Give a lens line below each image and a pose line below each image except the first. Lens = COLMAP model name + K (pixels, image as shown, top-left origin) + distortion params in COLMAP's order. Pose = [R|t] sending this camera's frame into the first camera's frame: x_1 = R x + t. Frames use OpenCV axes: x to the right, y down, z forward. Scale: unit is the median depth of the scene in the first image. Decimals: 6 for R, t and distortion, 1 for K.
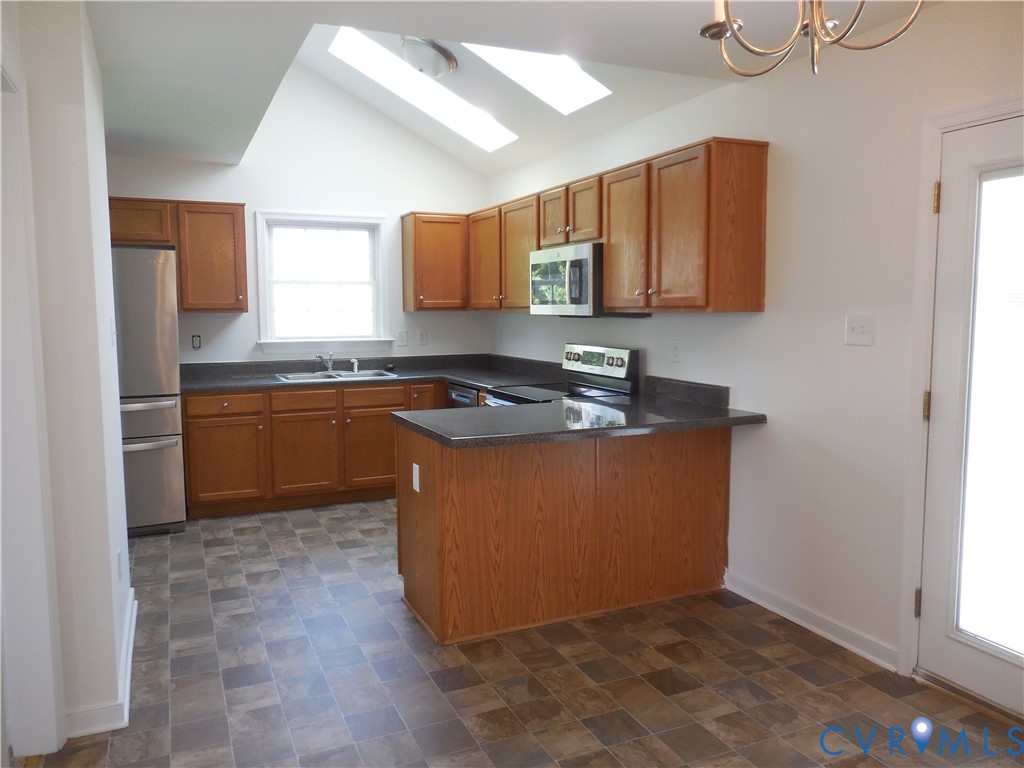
lens RADIAL K [[783.8, 0, 512.0], [0, 783.8, 384.0], [0, 0, 1]] dist [0.007257, 0.001000]
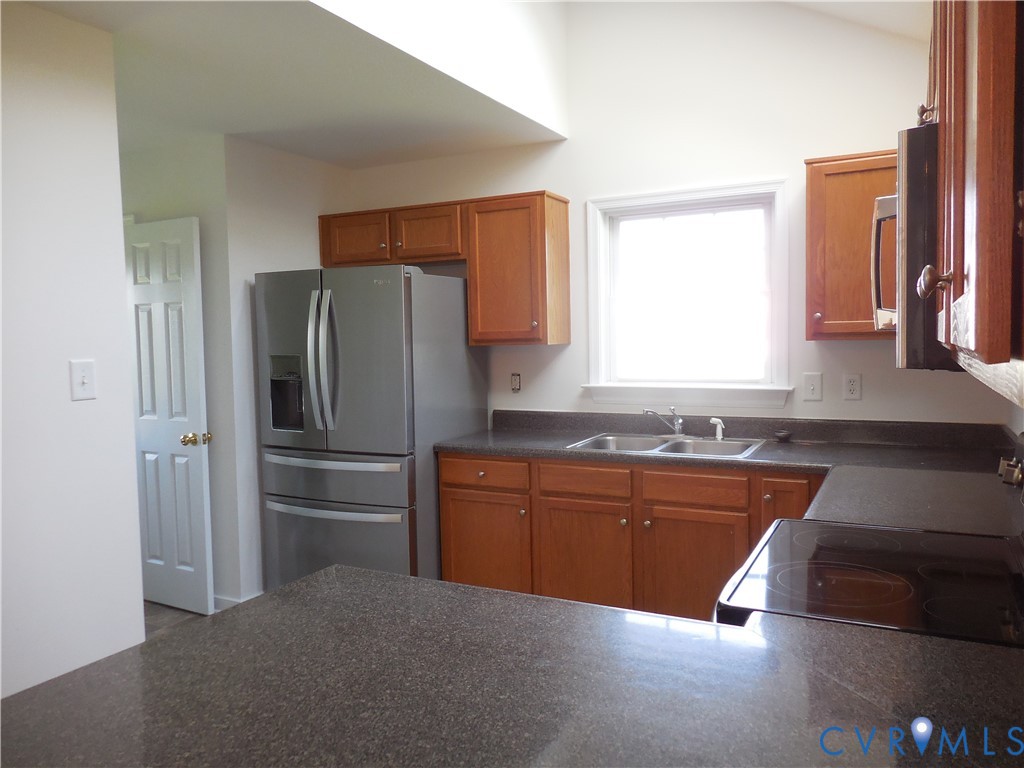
lens RADIAL K [[783.8, 0, 512.0], [0, 783.8, 384.0], [0, 0, 1]] dist [0.007257, 0.001000]
pose [[0.598847, 0.040114, -0.799858, 0.198054], [-0.062356, 0.998048, 0.003368, -0.052849], [0.798432, 0.047859, 0.600180, 0.521058]]
